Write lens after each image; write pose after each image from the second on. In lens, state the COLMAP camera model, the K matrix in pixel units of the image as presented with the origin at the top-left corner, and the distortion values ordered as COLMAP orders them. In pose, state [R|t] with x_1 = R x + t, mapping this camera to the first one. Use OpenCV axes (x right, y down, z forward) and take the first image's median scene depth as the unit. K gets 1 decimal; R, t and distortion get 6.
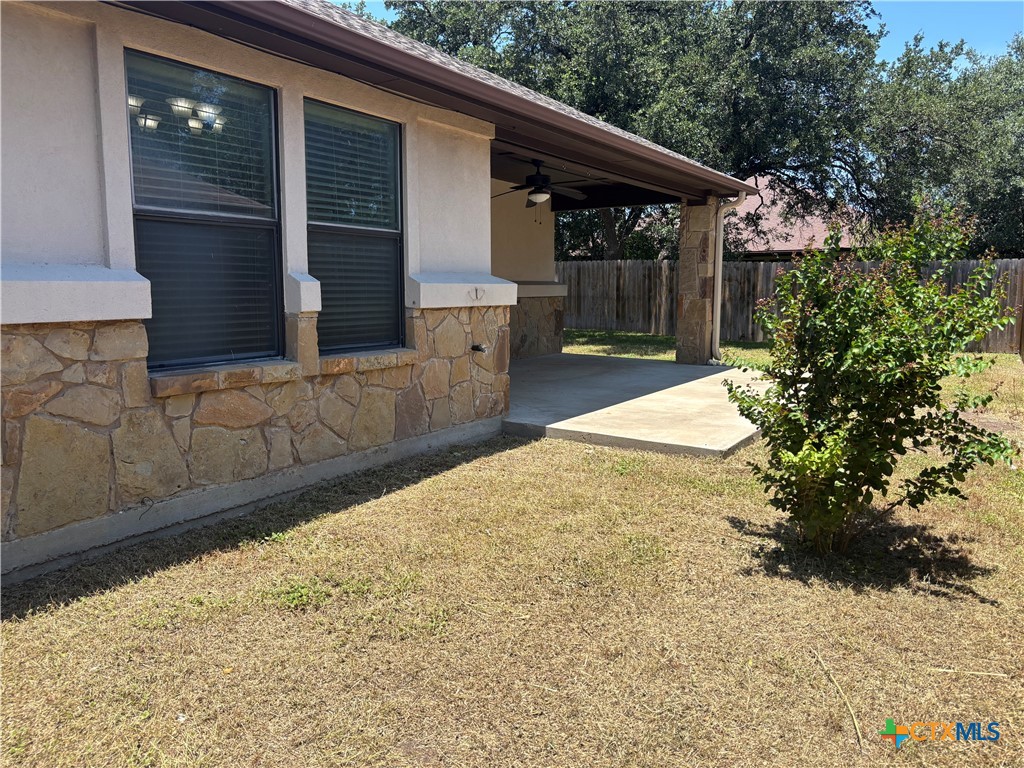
lens RADIAL K [[767.5, 0, 508.9], [0, 767.5, 382.3], [0, 0, 1]] dist [0.014832, -0.012071]
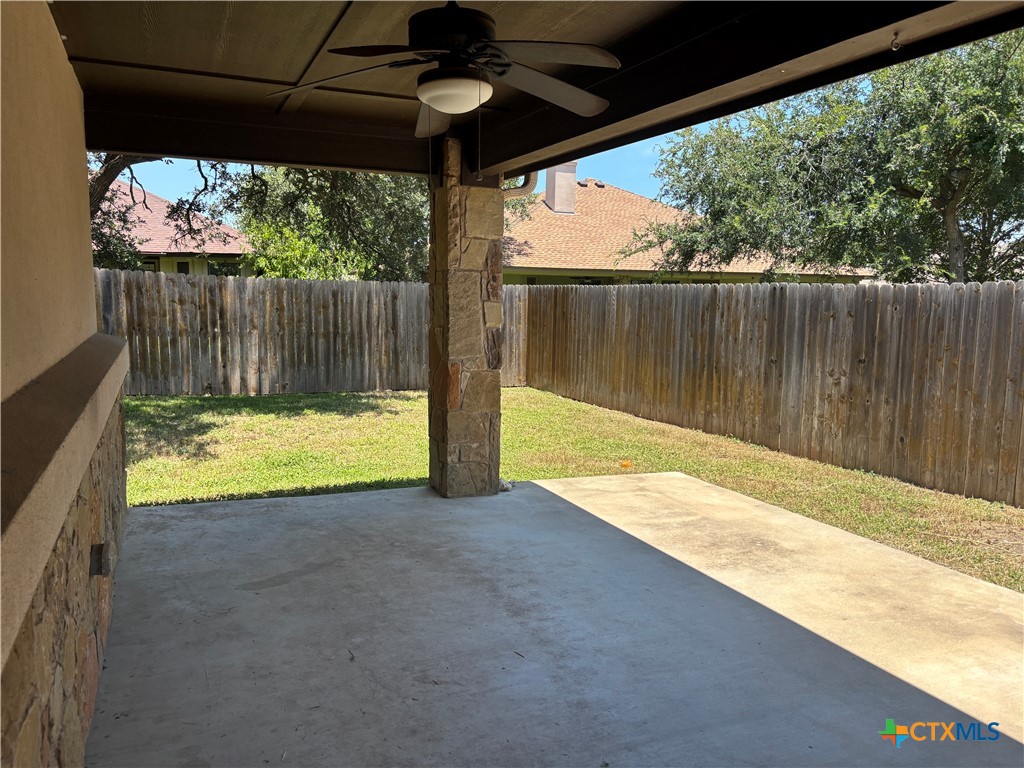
lens RADIAL K [[767.5, 0, 513.0], [0, 767.5, 389.1], [0, 0, 1]] dist [0.014832, -0.012071]
pose [[0.549369, -0.081592, 0.831587, -0.171637], [0.074414, 0.996044, 0.048568, -0.118147], [-0.832260, 0.035200, 0.553267, 0.694371]]
